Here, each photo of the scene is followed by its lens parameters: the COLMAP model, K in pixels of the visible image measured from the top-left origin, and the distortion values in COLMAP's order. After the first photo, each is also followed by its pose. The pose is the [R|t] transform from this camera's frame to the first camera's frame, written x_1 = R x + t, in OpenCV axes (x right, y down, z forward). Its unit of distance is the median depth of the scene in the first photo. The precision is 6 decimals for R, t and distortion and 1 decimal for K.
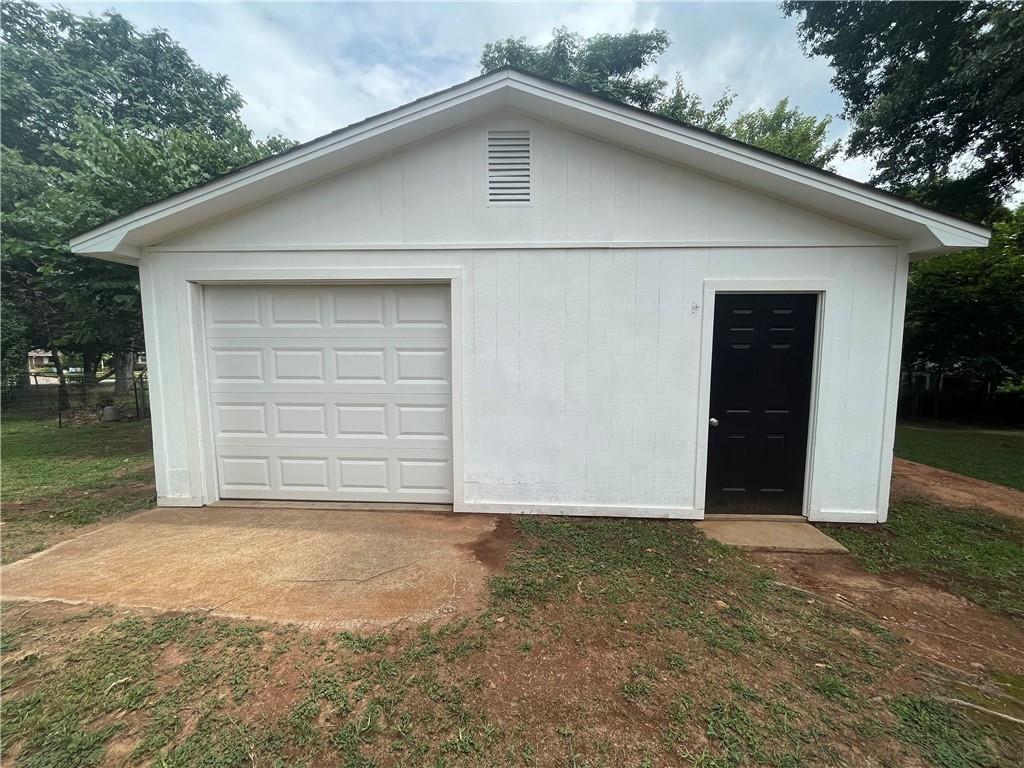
lens RADIAL K [[414.4, 0, 512.2], [0, 414.4, 383.6], [0, 0, 1]] dist [-0.002456, -0.000042]
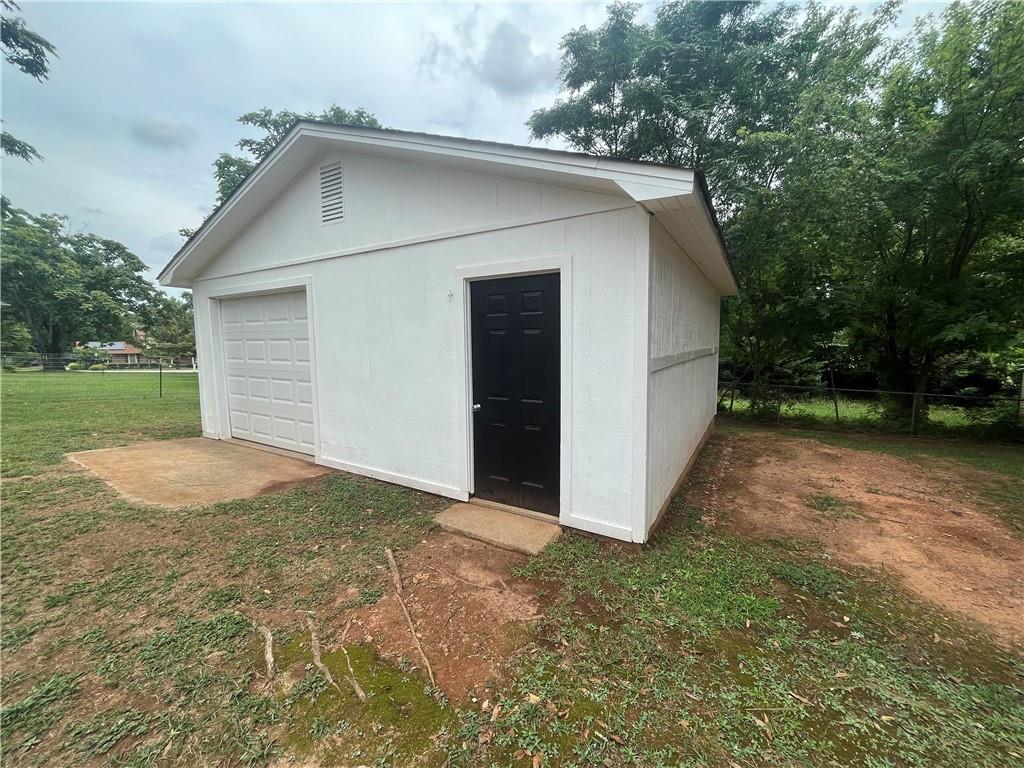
lens RADIAL K [[414.4, 0, 507.3], [0, 414.4, 382.7], [0, 0, 1]] dist [-0.002456, -0.000042]
pose [[0.877462, 0.041052, -0.477887, 1.048390], [-0.038687, 0.999142, 0.014796, 0.014000], [0.478084, 0.005505, 0.878297, 0.147656]]
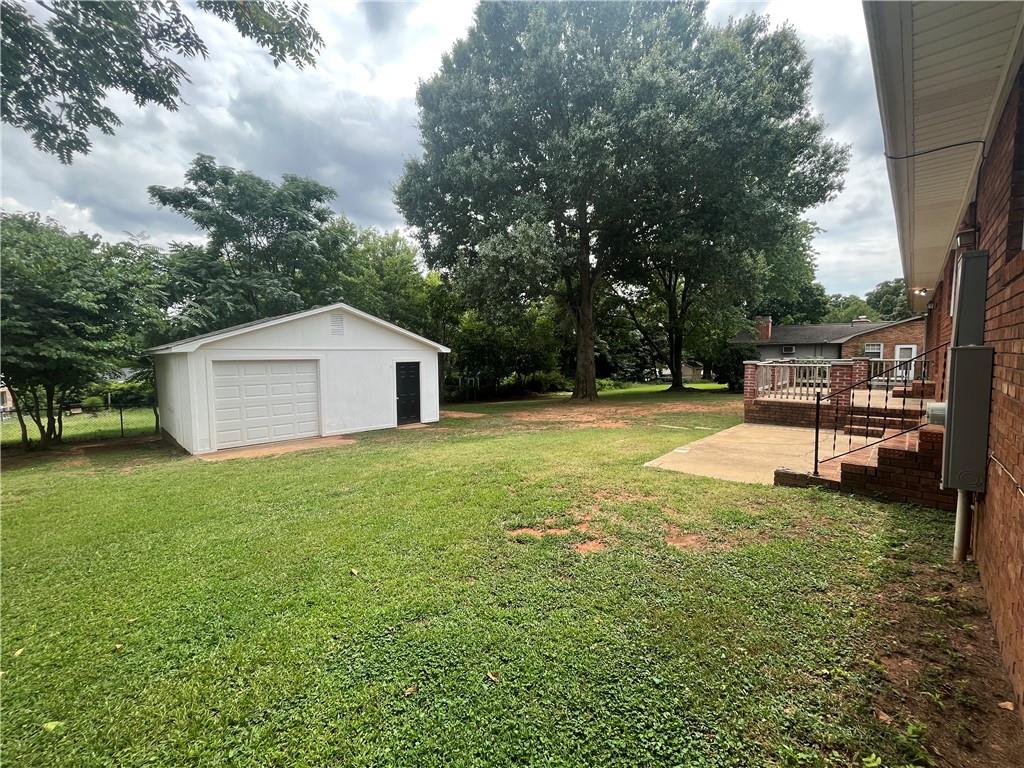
lens RADIAL K [[414.4, 0, 513.1], [0, 414.4, 382.6], [0, 0, 1]] dist [-0.002456, -0.000042]
pose [[0.662169, -0.052568, 0.747509, -1.480562], [0.081816, 0.996645, -0.002387, 0.043231], [-0.744875, 0.062739, 0.664248, -2.059702]]
